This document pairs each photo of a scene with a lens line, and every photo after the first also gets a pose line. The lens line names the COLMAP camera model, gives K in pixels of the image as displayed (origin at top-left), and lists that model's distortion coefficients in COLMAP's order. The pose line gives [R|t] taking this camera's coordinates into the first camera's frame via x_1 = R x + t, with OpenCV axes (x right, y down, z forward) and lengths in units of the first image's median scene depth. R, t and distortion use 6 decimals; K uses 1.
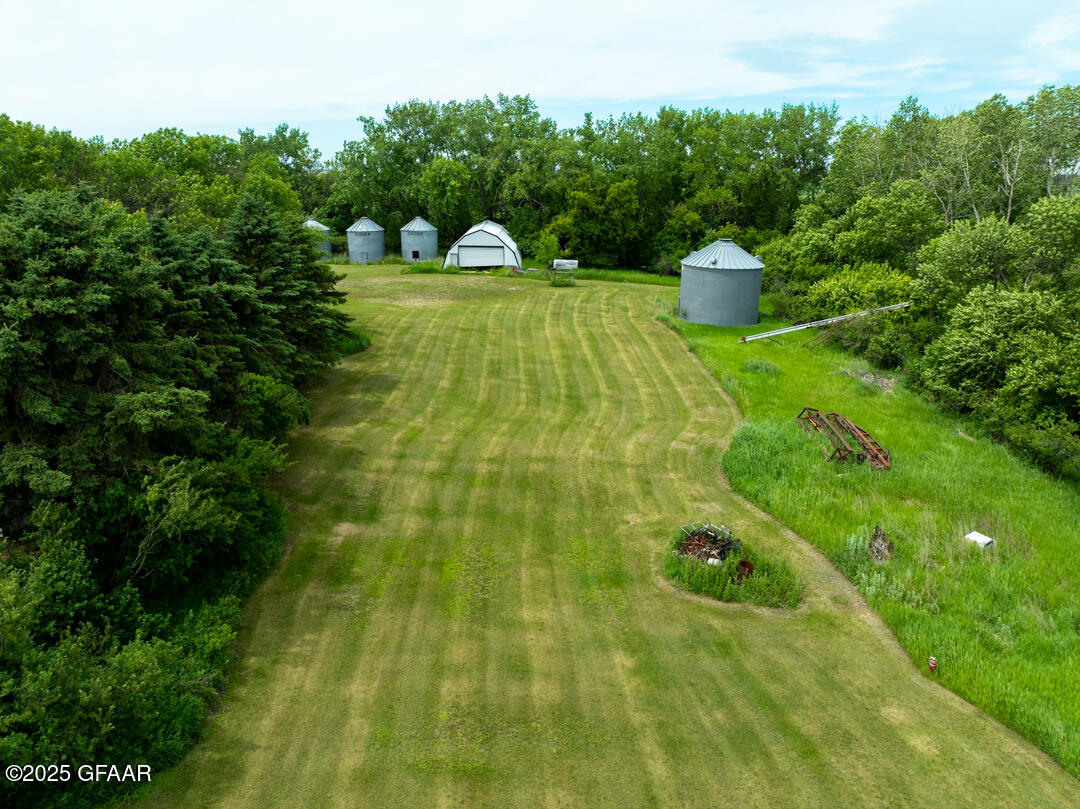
lens RADIAL K [[759.5, 0, 540.2], [0, 759.5, 401.5], [0, 0, 1]] dist [-0.043615, 0.003414]
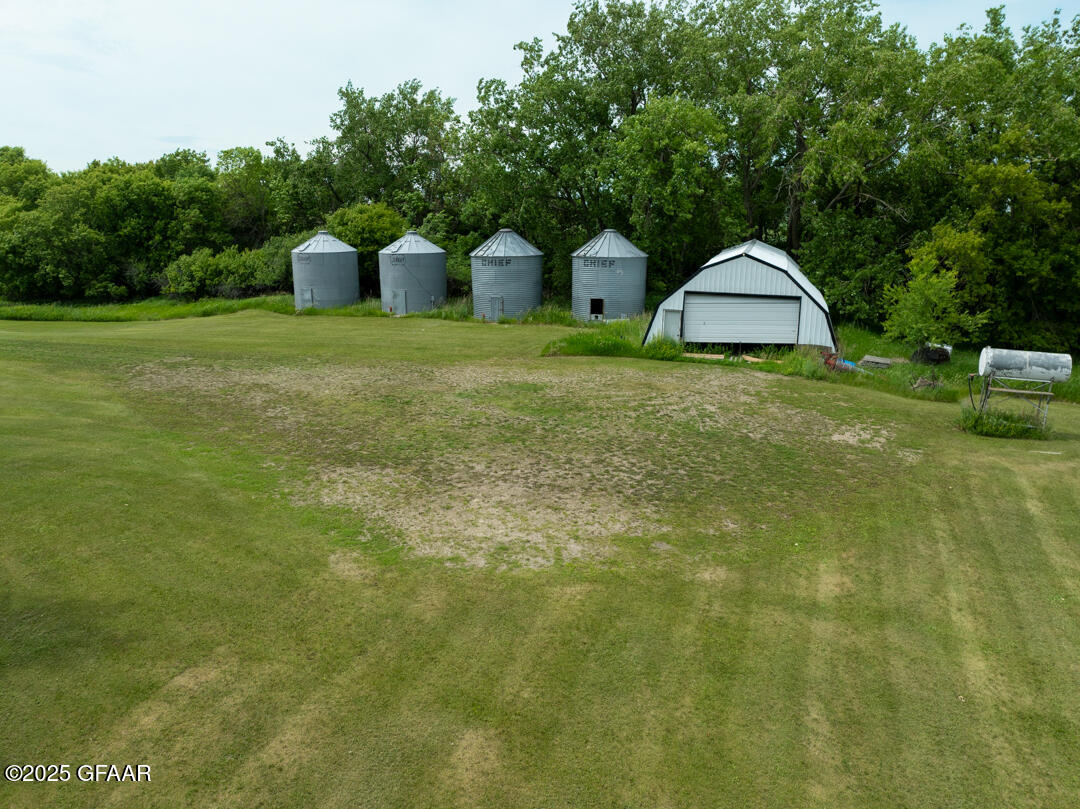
lens RADIAL K [[759.5, 0, 543.8], [0, 759.5, 406.0], [0, 0, 1]] dist [-0.043615, 0.003414]
pose [[0.953187, 0.074708, -0.293008, -0.051766], [-0.088749, 0.995442, -0.034903, -0.112666], [0.289065, 0.059273, 0.955473, 0.540422]]
